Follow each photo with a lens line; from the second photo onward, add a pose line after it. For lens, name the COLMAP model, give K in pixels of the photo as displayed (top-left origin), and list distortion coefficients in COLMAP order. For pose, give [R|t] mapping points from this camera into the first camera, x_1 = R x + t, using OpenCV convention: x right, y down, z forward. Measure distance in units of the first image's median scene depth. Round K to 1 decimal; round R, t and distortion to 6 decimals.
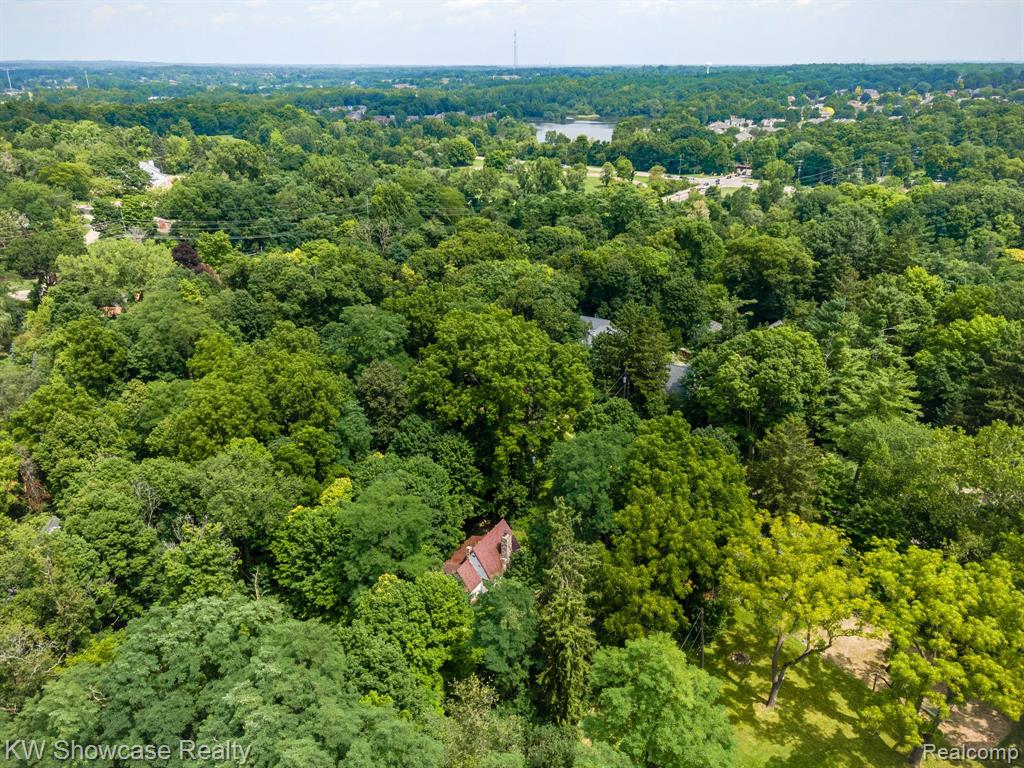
lens RADIAL K [[762.7, 0, 512.0], [0, 762.7, 384.0], [0, 0, 1]] dist [0.021657, 0.049579]
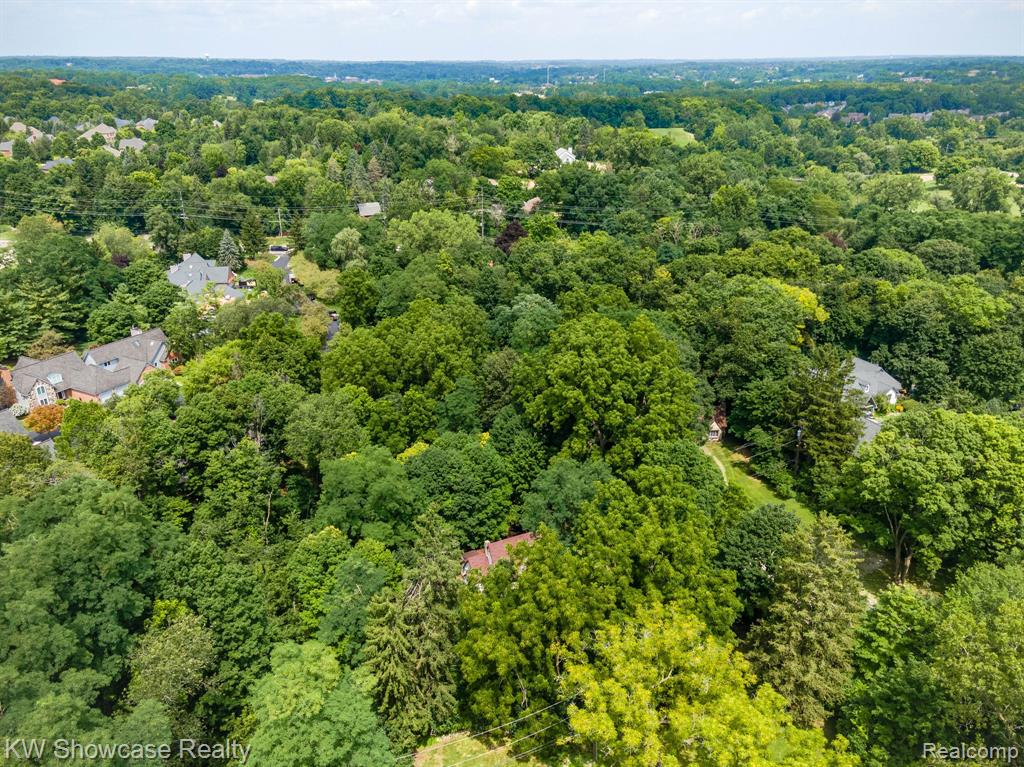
lens RADIAL K [[762.7, 0, 512.0], [0, 762.7, 383.5], [0, 0, 1]] dist [0.021657, 0.049579]
pose [[0.818311, 0.225857, -0.528540, 0.237438], [-0.222887, 0.972299, 0.070401, -0.034830], [0.529800, 0.060195, 0.845984, 0.080409]]
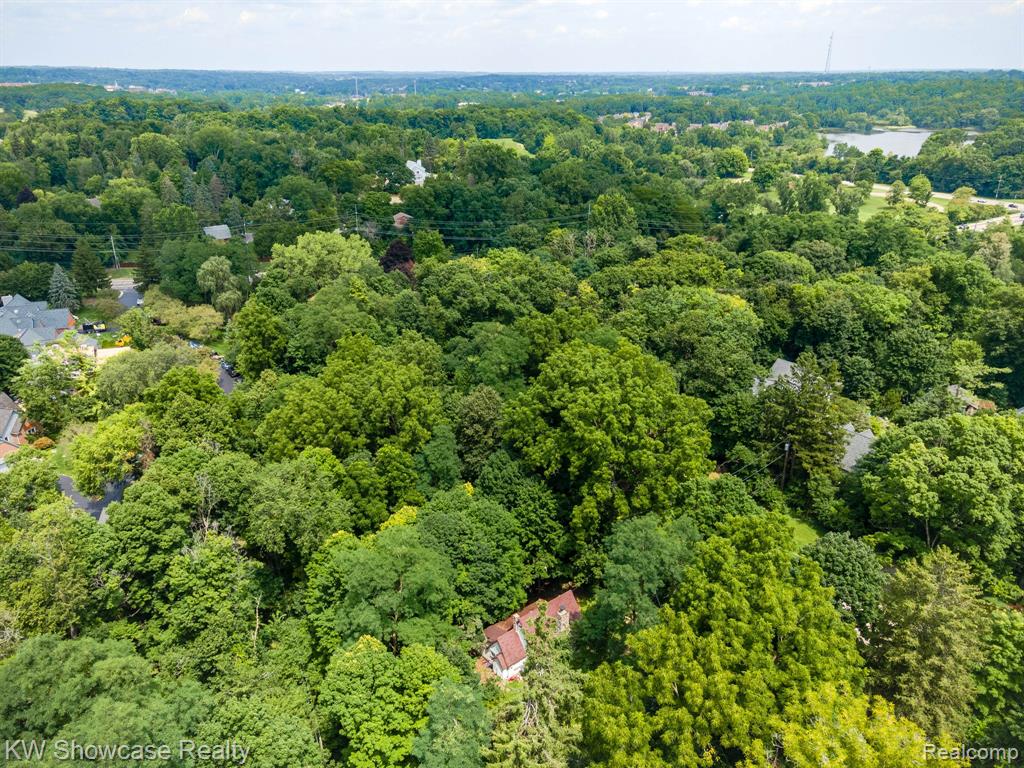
lens RADIAL K [[762.7, 0, 512.0], [0, 762.7, 384.0], [0, 0, 1]] dist [0.021657, 0.049579]
pose [[0.932623, 0.140897, -0.332208, 0.100170], [-0.143595, 0.989498, 0.016548, -0.031980], [0.331051, 0.032270, 0.943061, 0.086215]]
